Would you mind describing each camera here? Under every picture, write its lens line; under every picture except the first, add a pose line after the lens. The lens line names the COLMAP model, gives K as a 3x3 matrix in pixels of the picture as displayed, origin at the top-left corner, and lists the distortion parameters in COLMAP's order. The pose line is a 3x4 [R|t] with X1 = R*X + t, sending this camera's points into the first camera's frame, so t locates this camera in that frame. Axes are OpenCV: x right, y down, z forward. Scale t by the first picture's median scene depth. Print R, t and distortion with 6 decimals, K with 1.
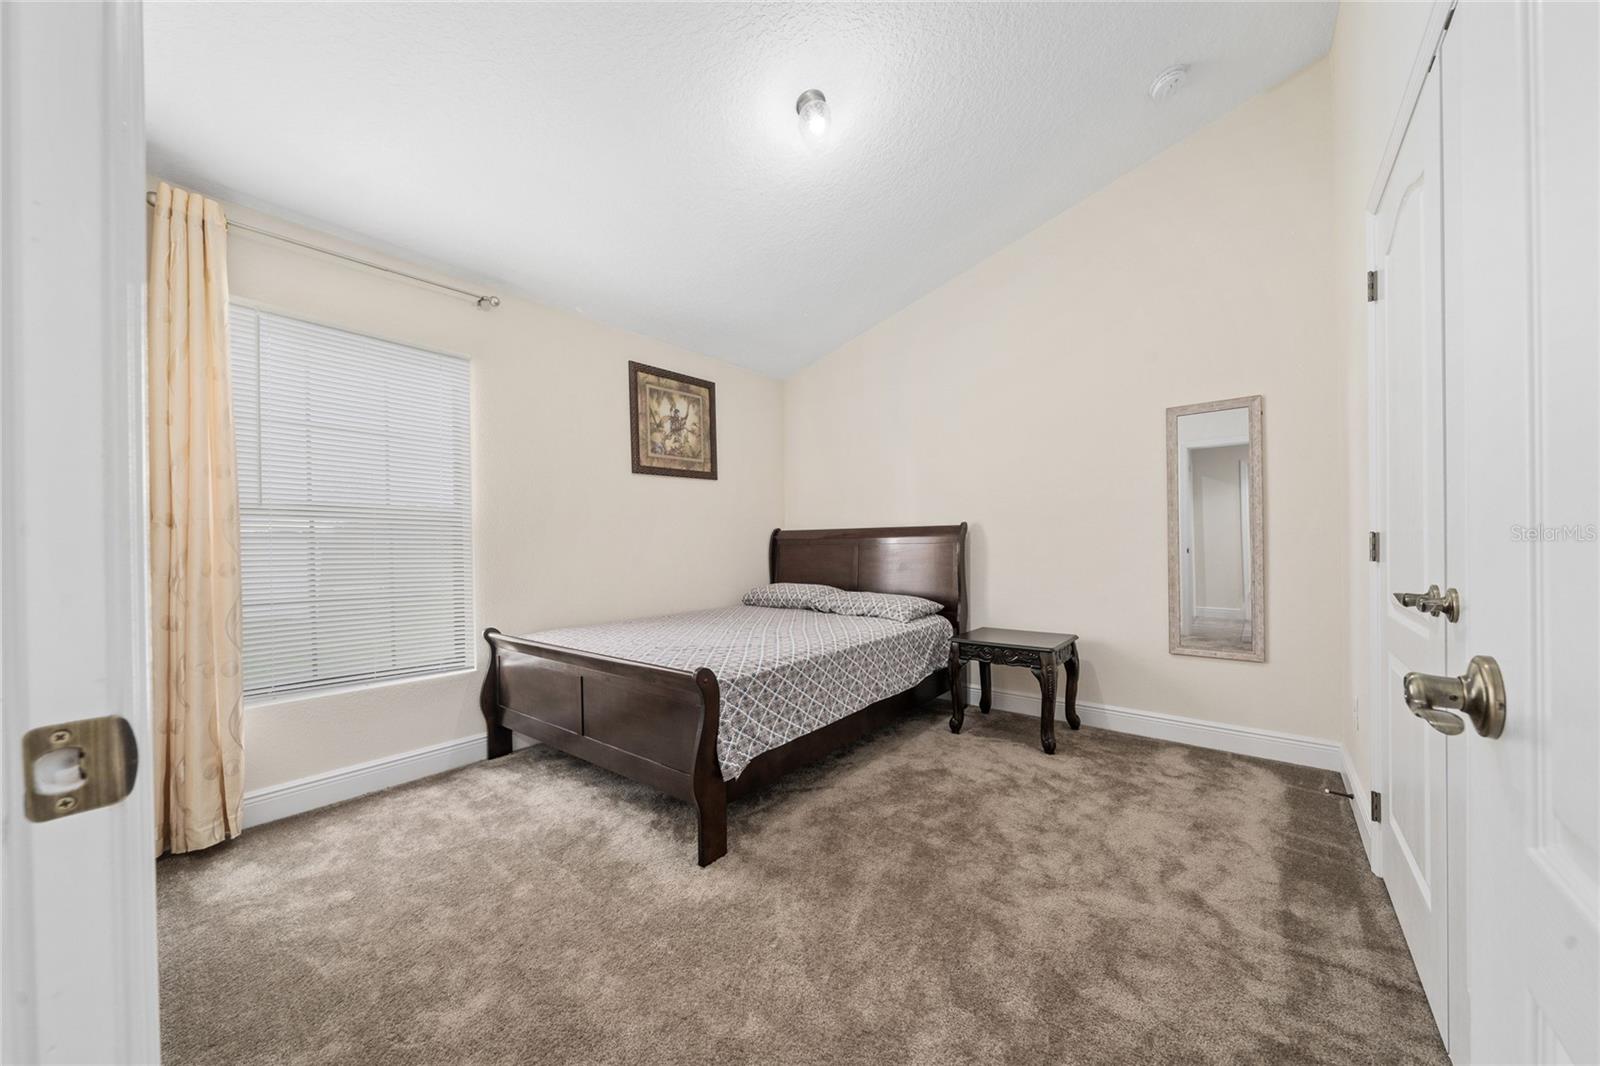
lens RADIAL K [[559.5, 0, 800.0], [0, 559.5, 533.0], [0, 0, 1]] dist [0.000468, 0.000019]
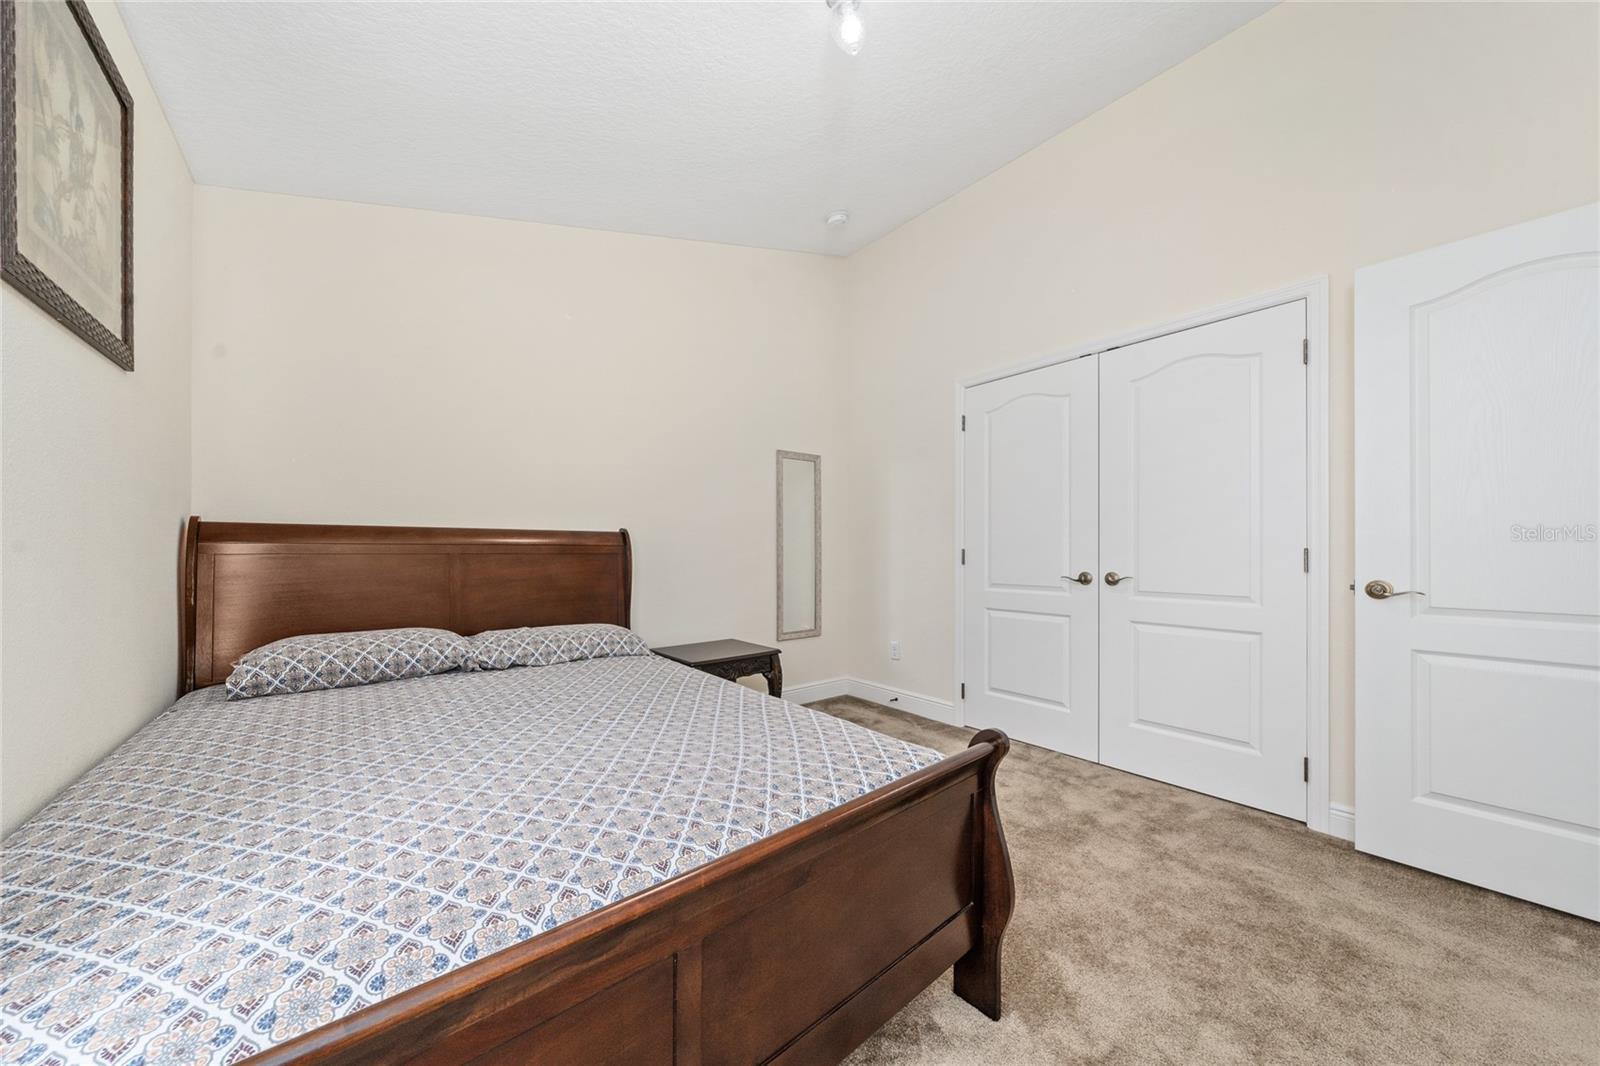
lens RADIAL K [[545.1, 0, 816.5], [0, 545.1, 552.1], [0, 0, 1]] dist [0.000650, 0.000022]
pose [[0.172538, 0.011352, 0.984937, -0.457612], [-0.019404, 0.999779, -0.008124, 0.015542], [-0.984812, -0.017710, 0.172720, 0.559983]]
